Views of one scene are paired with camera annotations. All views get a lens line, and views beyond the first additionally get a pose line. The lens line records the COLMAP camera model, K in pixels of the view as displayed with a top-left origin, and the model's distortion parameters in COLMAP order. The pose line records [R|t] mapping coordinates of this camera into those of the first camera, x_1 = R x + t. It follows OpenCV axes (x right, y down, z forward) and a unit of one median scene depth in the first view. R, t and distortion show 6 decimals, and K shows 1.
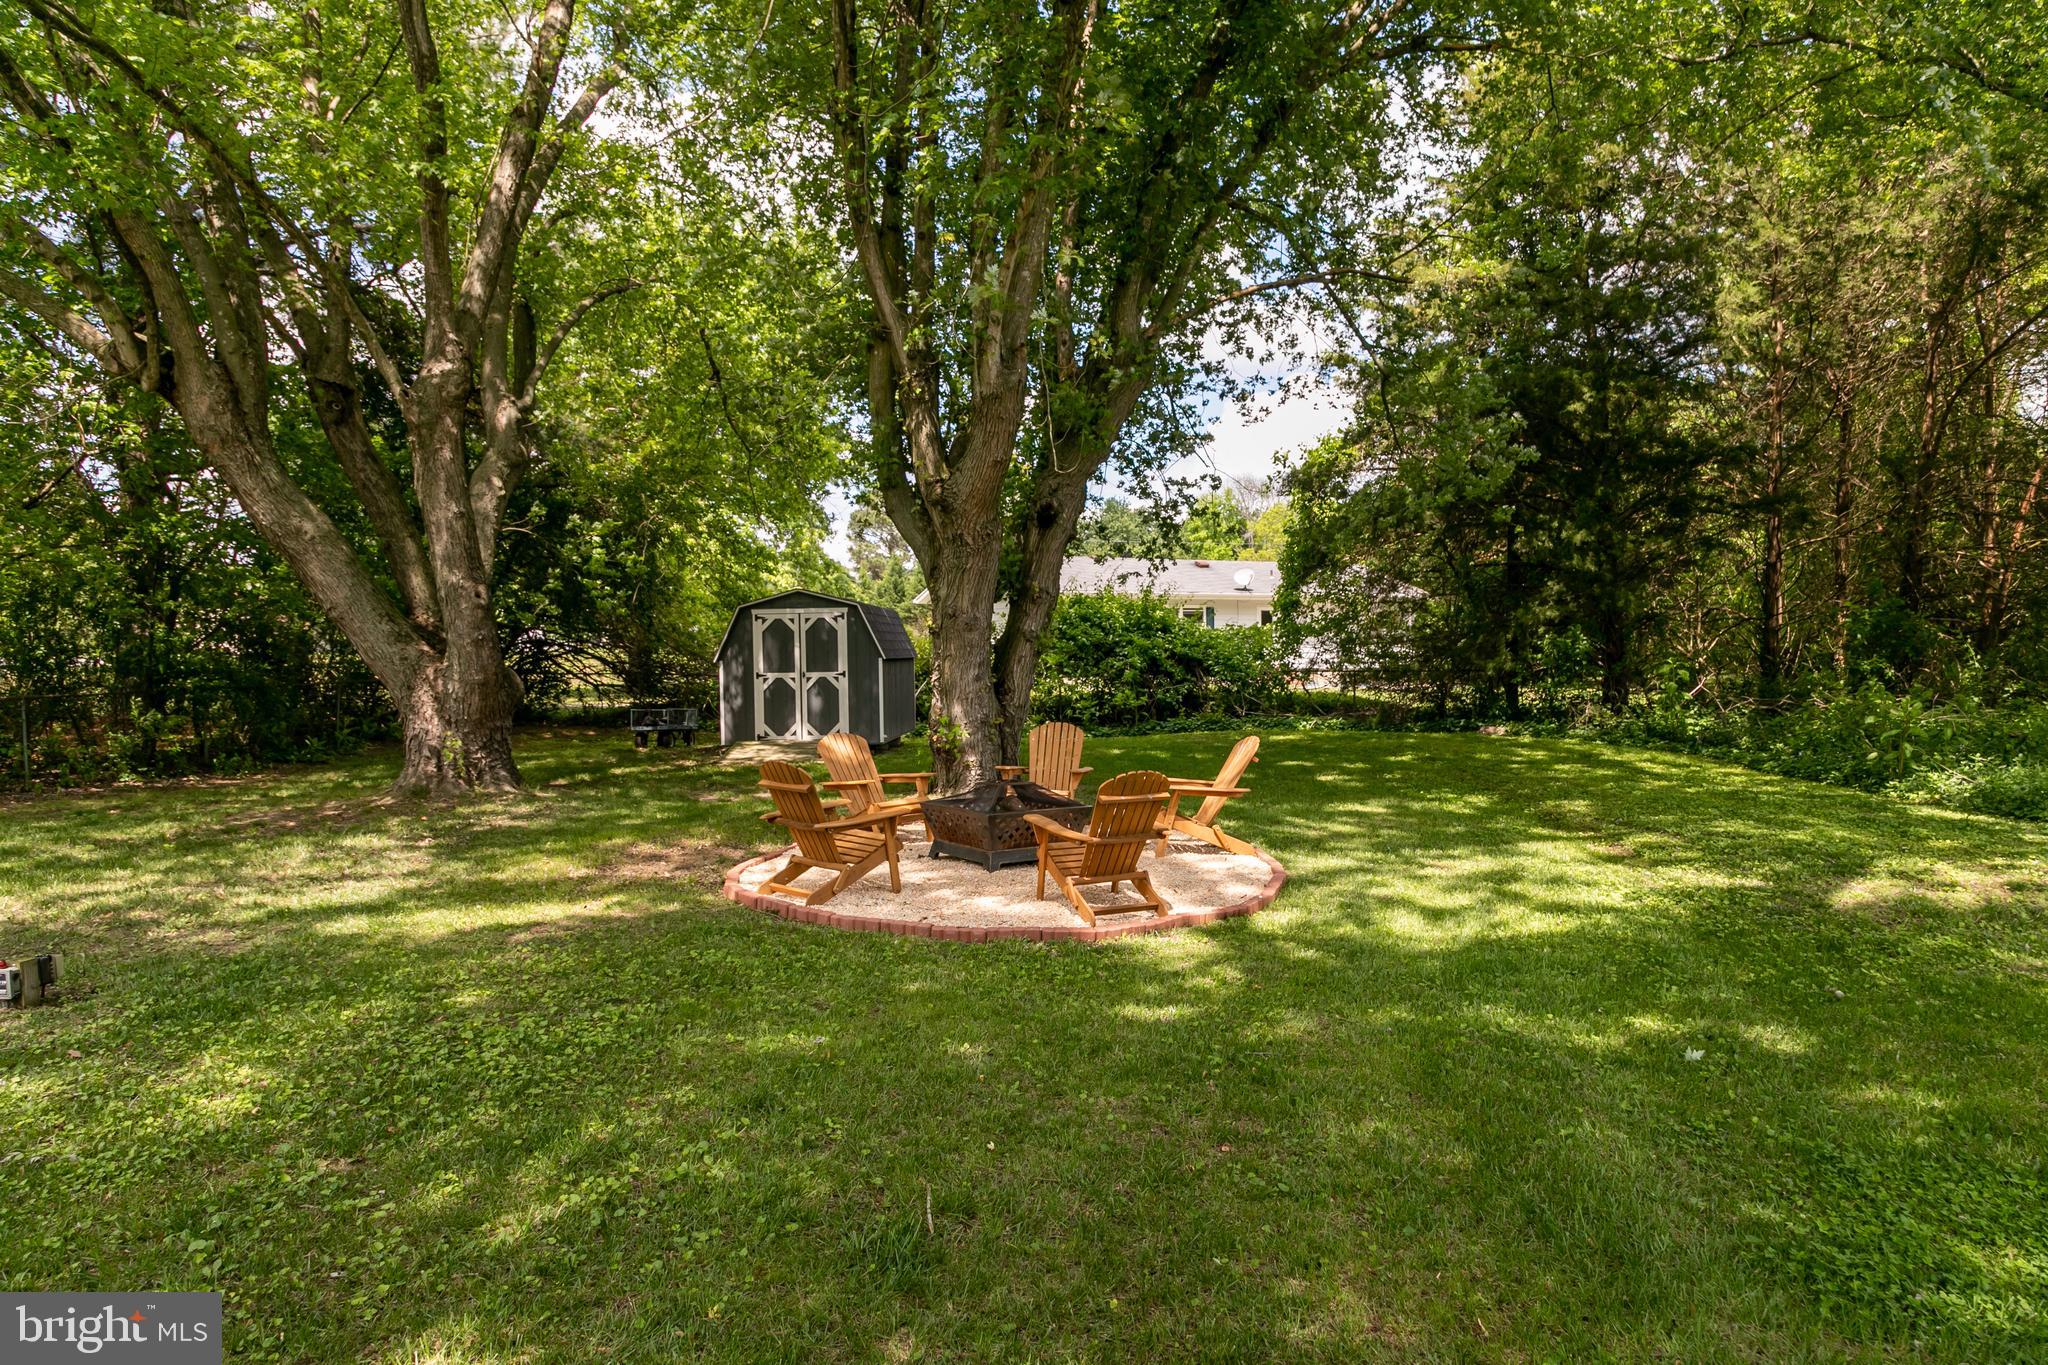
lens RADIAL K [[1438.2, 0, 1024.0], [0, 1438.2, 682.5], [0, 0, 1]] dist [0.004922, 0.005908]
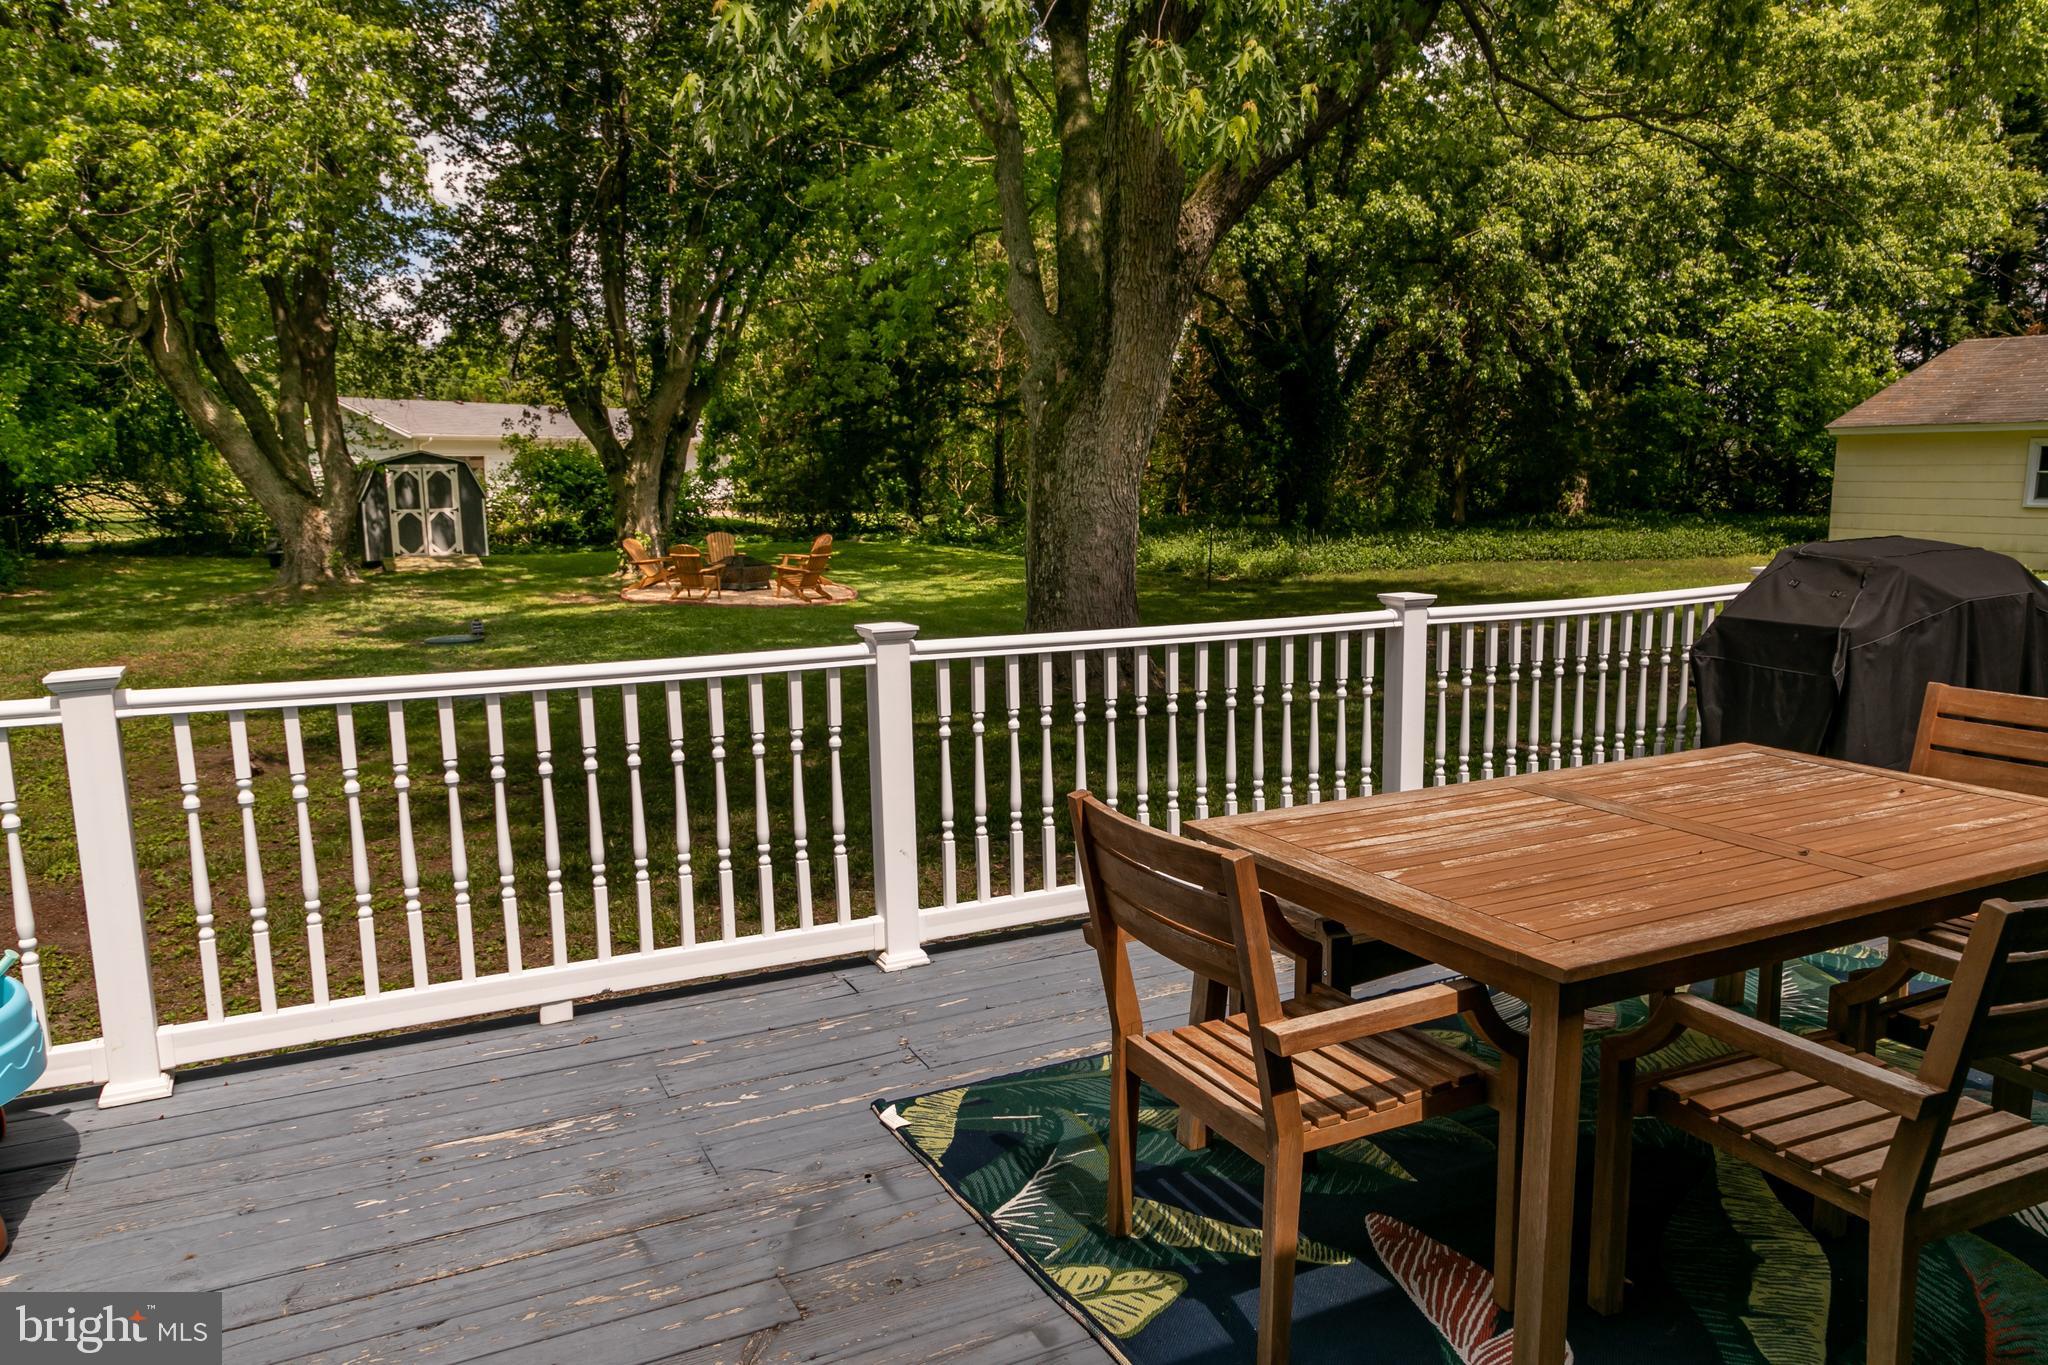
lens RADIAL K [[1456.6, 0, 1024.0], [0, 1456.6, 682.5], [0, 0, 1]] dist [0.010037, 0.059573]
pose [[0.867816, -0.073210, 0.491463, -0.369426], [0.015666, 0.992626, 0.120203, -0.000942], [-0.496639, -0.096615, 0.862563, -0.595008]]
